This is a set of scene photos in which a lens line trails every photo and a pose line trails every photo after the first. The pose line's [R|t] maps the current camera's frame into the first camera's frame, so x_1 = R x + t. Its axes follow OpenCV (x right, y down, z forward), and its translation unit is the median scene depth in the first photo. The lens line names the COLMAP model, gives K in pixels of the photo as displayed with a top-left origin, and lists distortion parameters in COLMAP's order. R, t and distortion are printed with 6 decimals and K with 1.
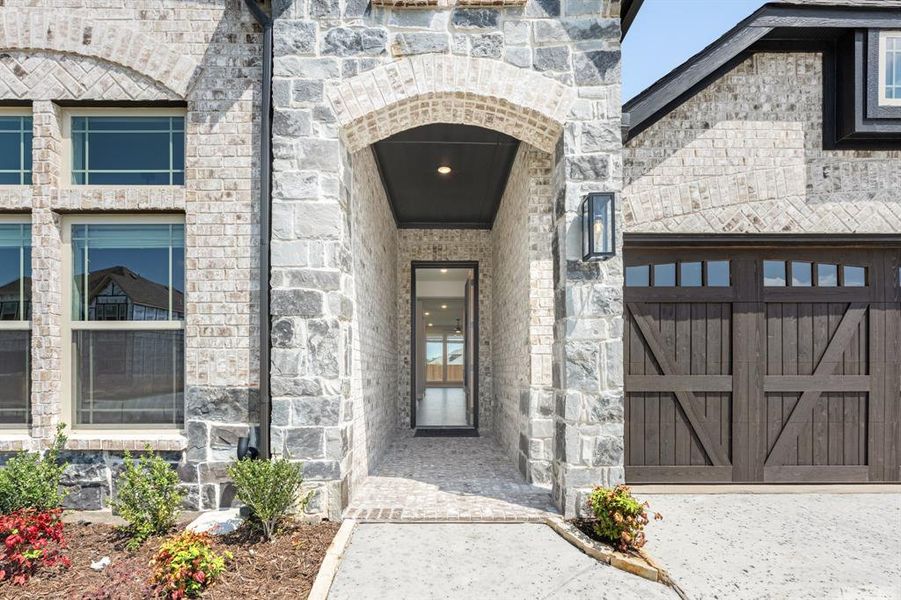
lens RADIAL K [[373.9, 0, 450.5], [0, 373.9, 300.0], [0, 0, 1]] dist [-0.000333, -0.000040]
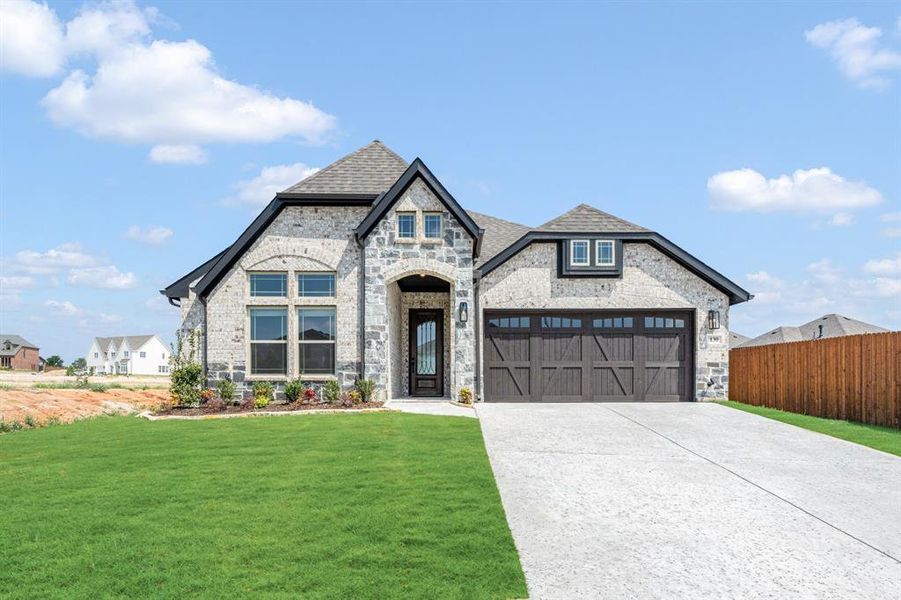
lens RADIAL K [[377.0, 0, 453.0], [0, 377.0, 314.4], [0, 0, 1]] dist [0.000757, 0.000023]
pose [[0.999996, 0.000913, 0.002597, 0.269847], [-0.000907, 0.999996, -0.002642, -0.156435], [-0.002600, 0.002640, 0.999993, -2.186623]]
